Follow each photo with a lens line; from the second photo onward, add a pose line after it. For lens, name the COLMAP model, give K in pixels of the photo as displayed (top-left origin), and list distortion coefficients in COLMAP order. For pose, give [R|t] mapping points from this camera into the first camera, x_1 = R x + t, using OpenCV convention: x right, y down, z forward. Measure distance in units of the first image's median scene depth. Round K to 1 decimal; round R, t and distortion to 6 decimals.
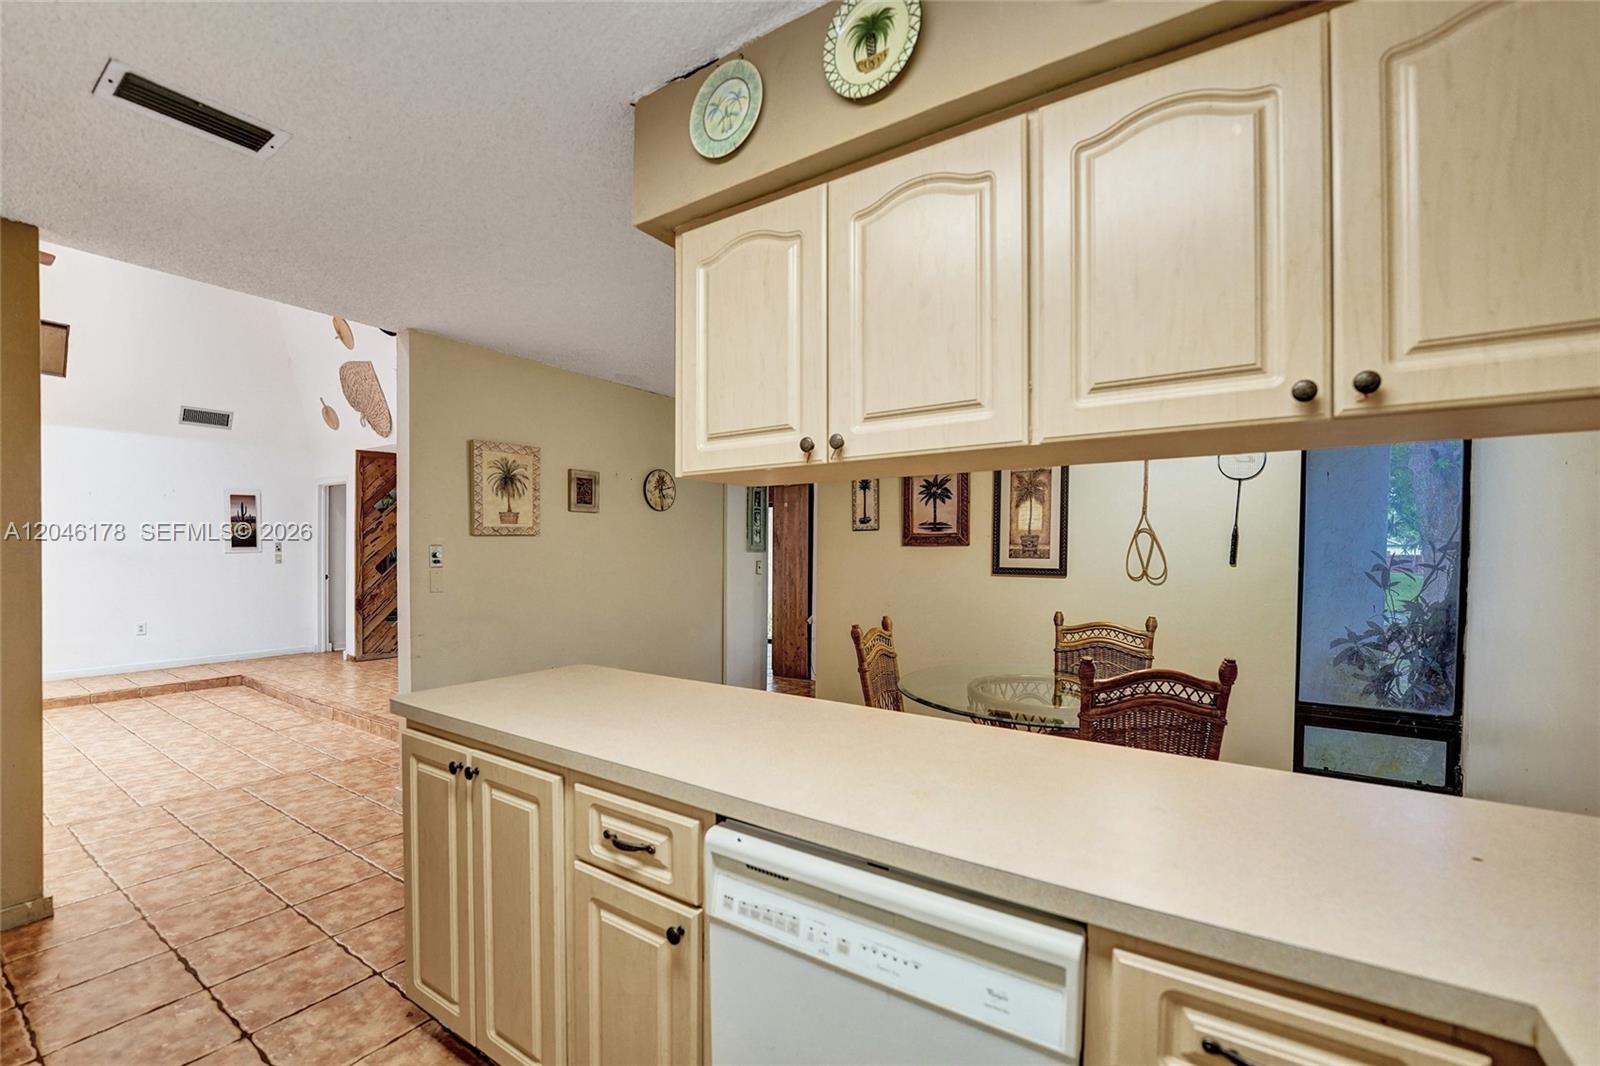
lens RADIAL K [[686.4, 0, 807.8], [0, 686.4, 558.4], [0, 0, 1]] dist [-0.028761, 0.008914]
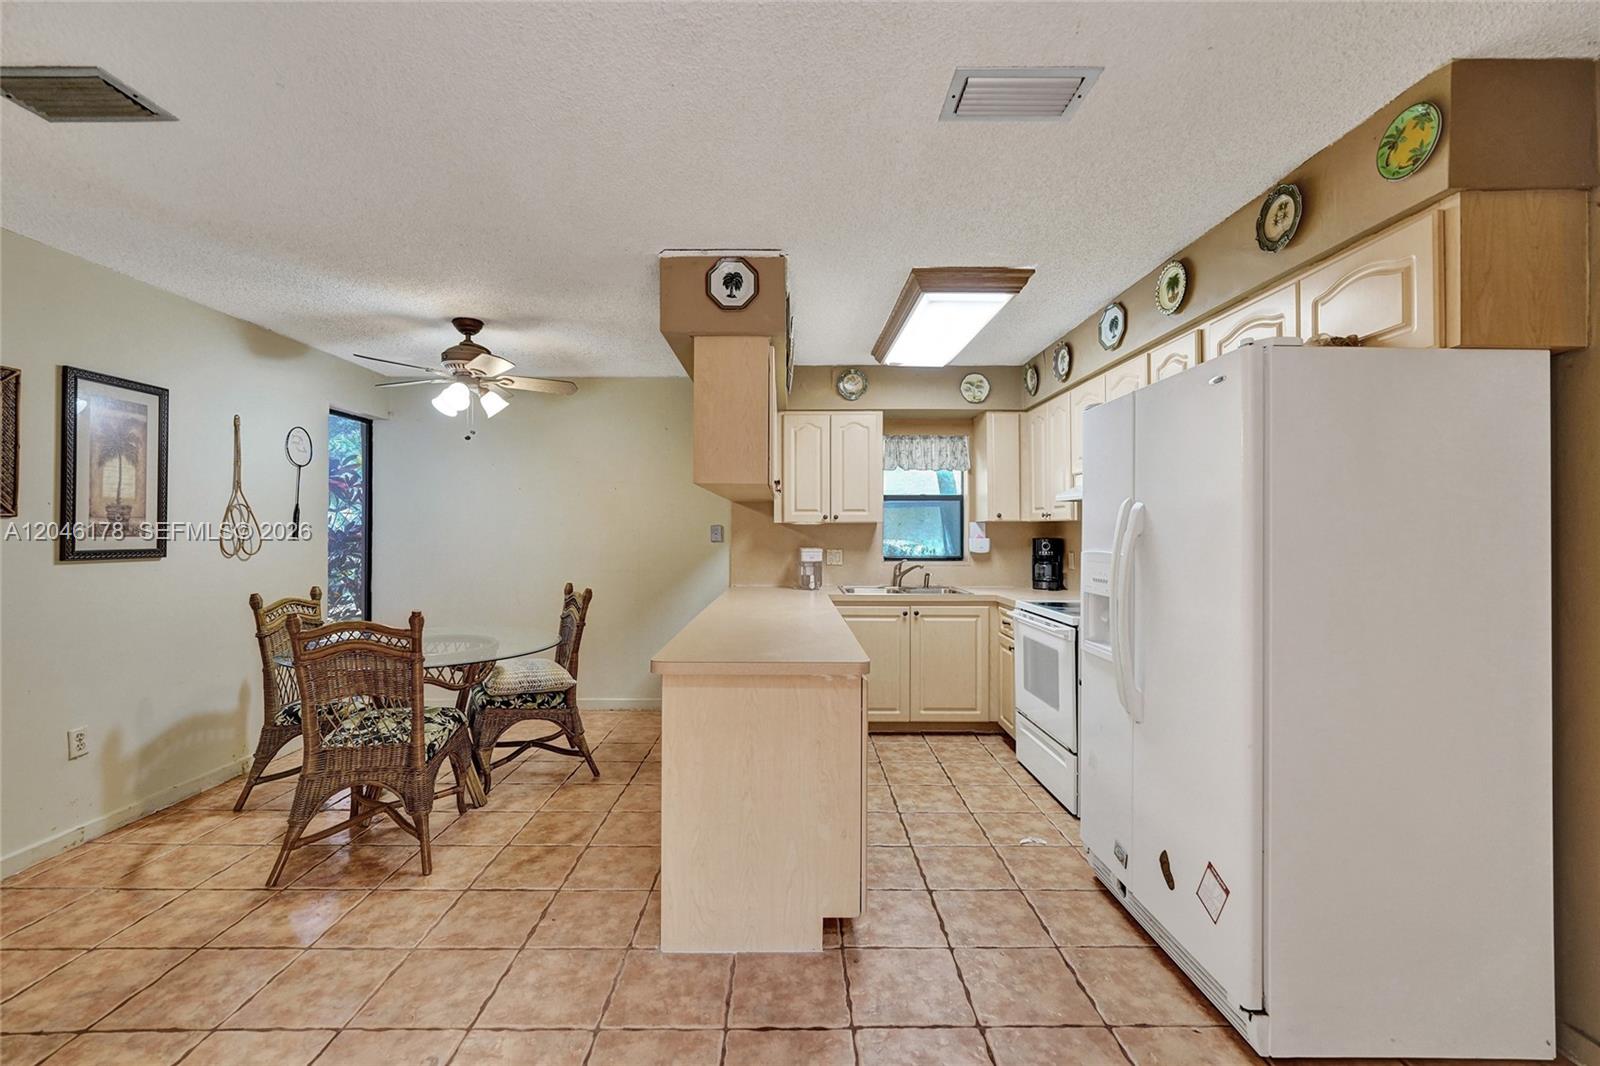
lens RADIAL K [[653.5, 0, 793.3], [0, 653.5, 526.7], [0, 0, 1]] dist [-0.012518, 0.003845]
pose [[-0.552313, -0.000438, 0.833636, -0.660389], [0.005127, 0.999979, 0.003923, -0.009518], [-0.833621, 0.006440, -0.552300, 0.779760]]
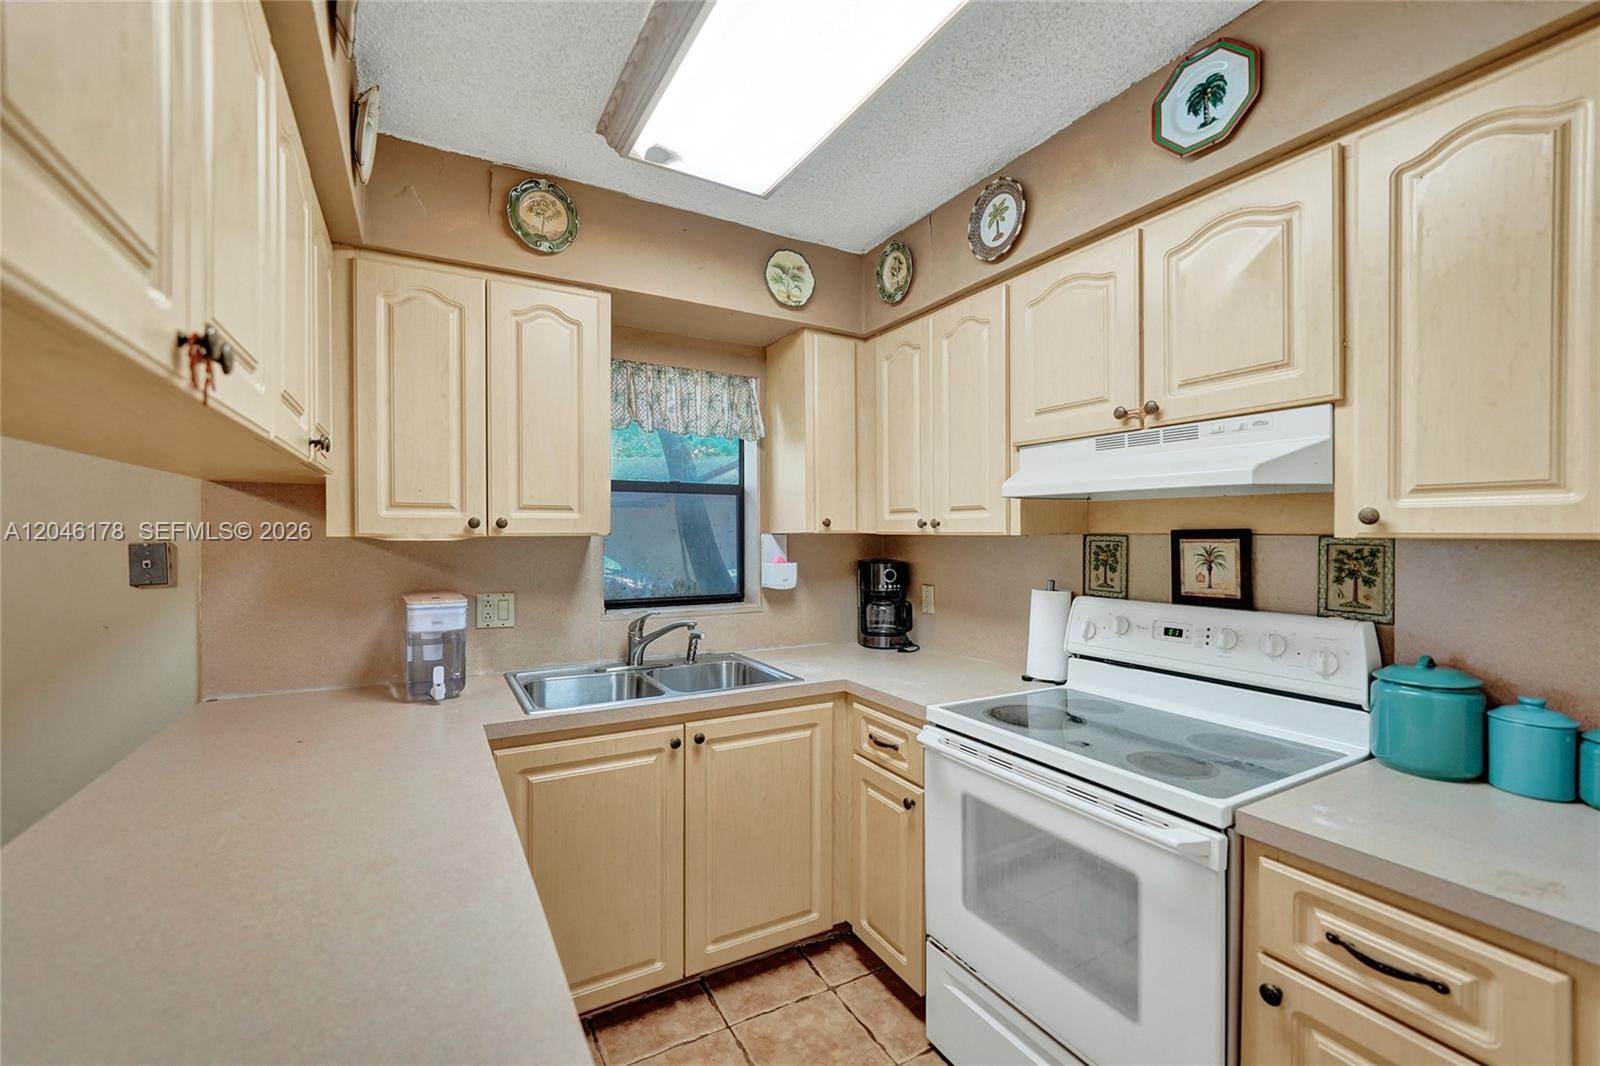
lens RADIAL K [[663.1, 0, 793.9], [0, 663.1, 542.8], [0, 0, 1]] dist [-0.011568, 0.004177]
pose [[-0.887981, -0.013510, 0.459682, -0.186142], [-0.002391, 0.999691, 0.024762, -0.019510], [-0.459874, 0.020889, -0.887738, 0.435927]]
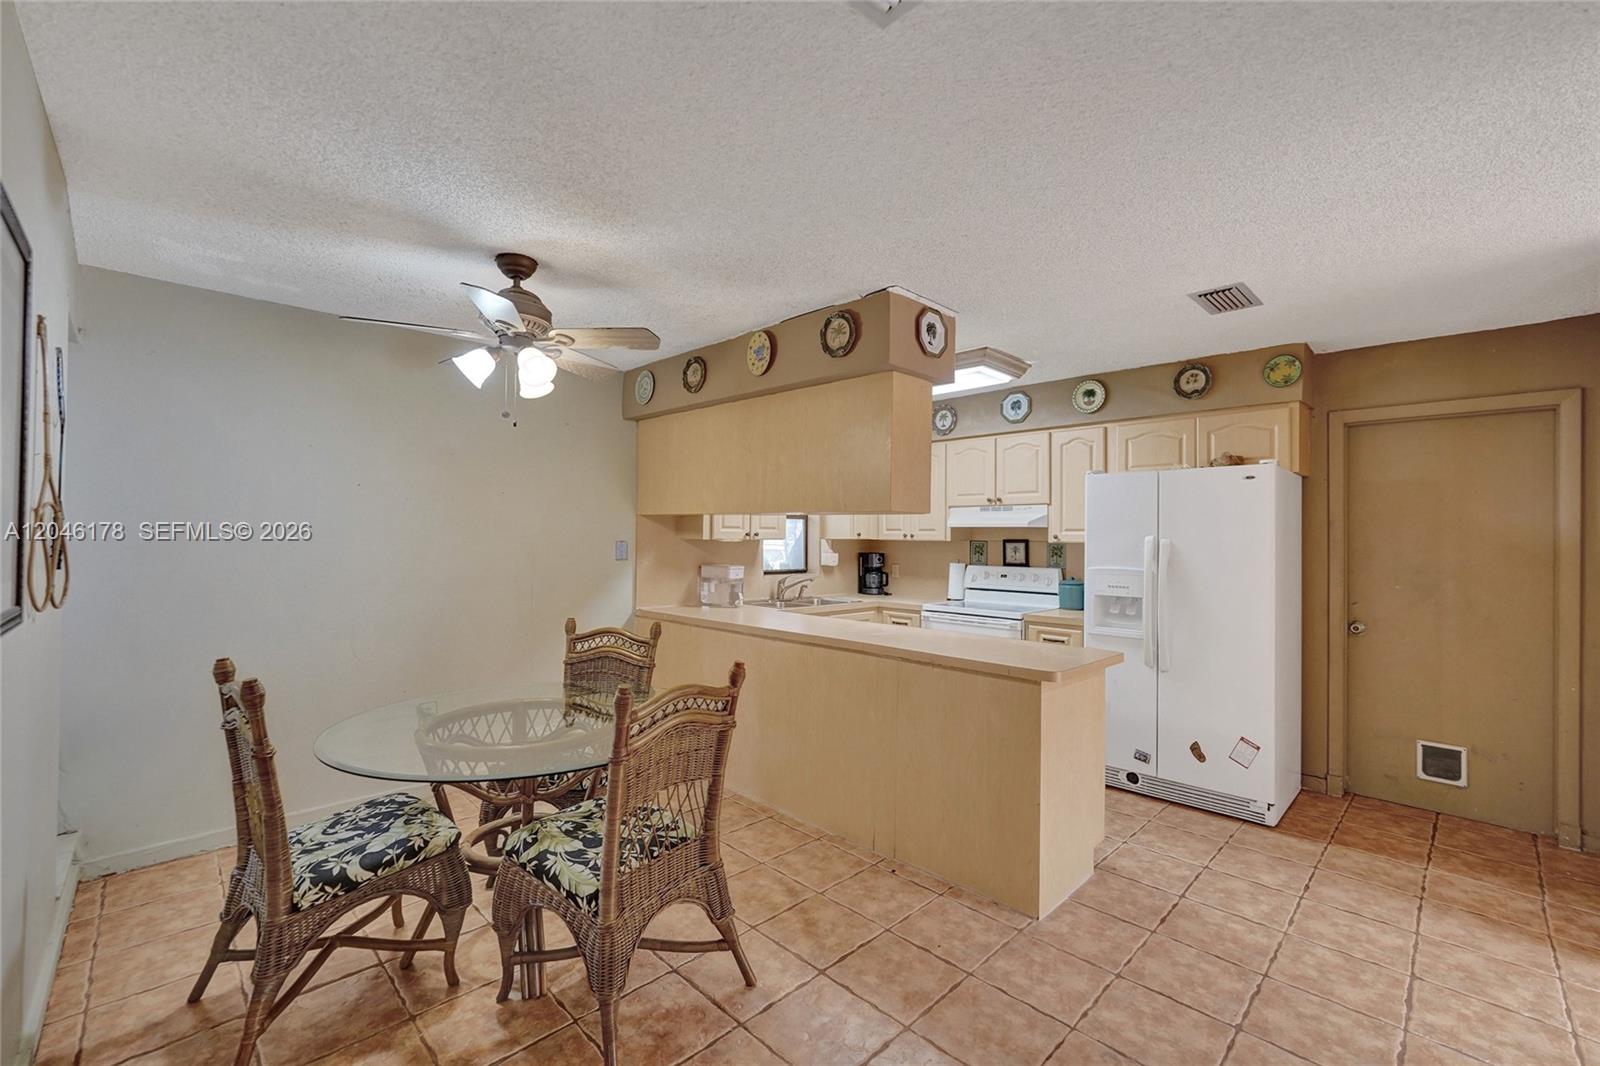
lens RADIAL K [[671.5, 0, 802.2], [0, 671.5, 532.1], [0, 0, 1]] dist [-0.006609, -0.000093]
pose [[-0.978483, -0.015380, 0.205753, -0.097960], [-0.015070, 0.999882, 0.003076, -0.029803], [-0.205776, -0.000091, -0.978599, 1.224328]]
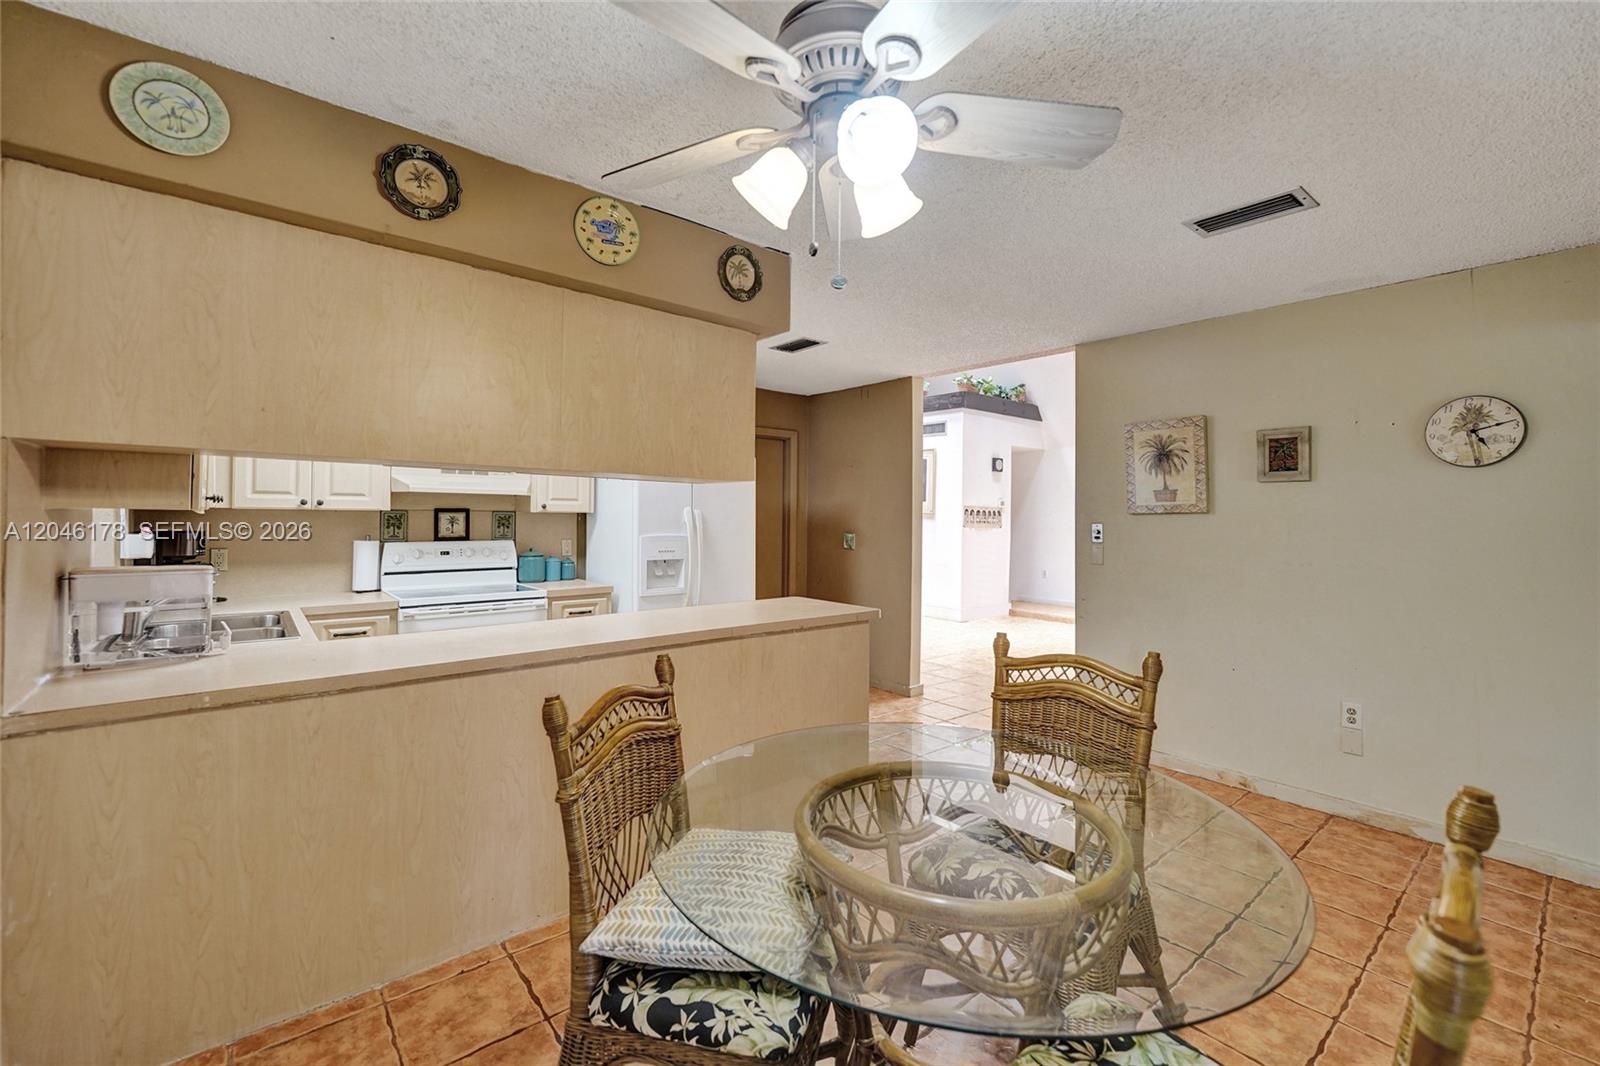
lens RADIAL K [[678.7, 0, 787.5], [0, 678.7, 515.1], [0, 0, 1]] dist [0.000120, -0.000029]
pose [[-0.306010, -0.008113, -0.951994, 0.609668], [-0.021667, 0.999764, -0.001556, -0.017238], [0.951782, 0.020151, -0.306113, 0.738132]]
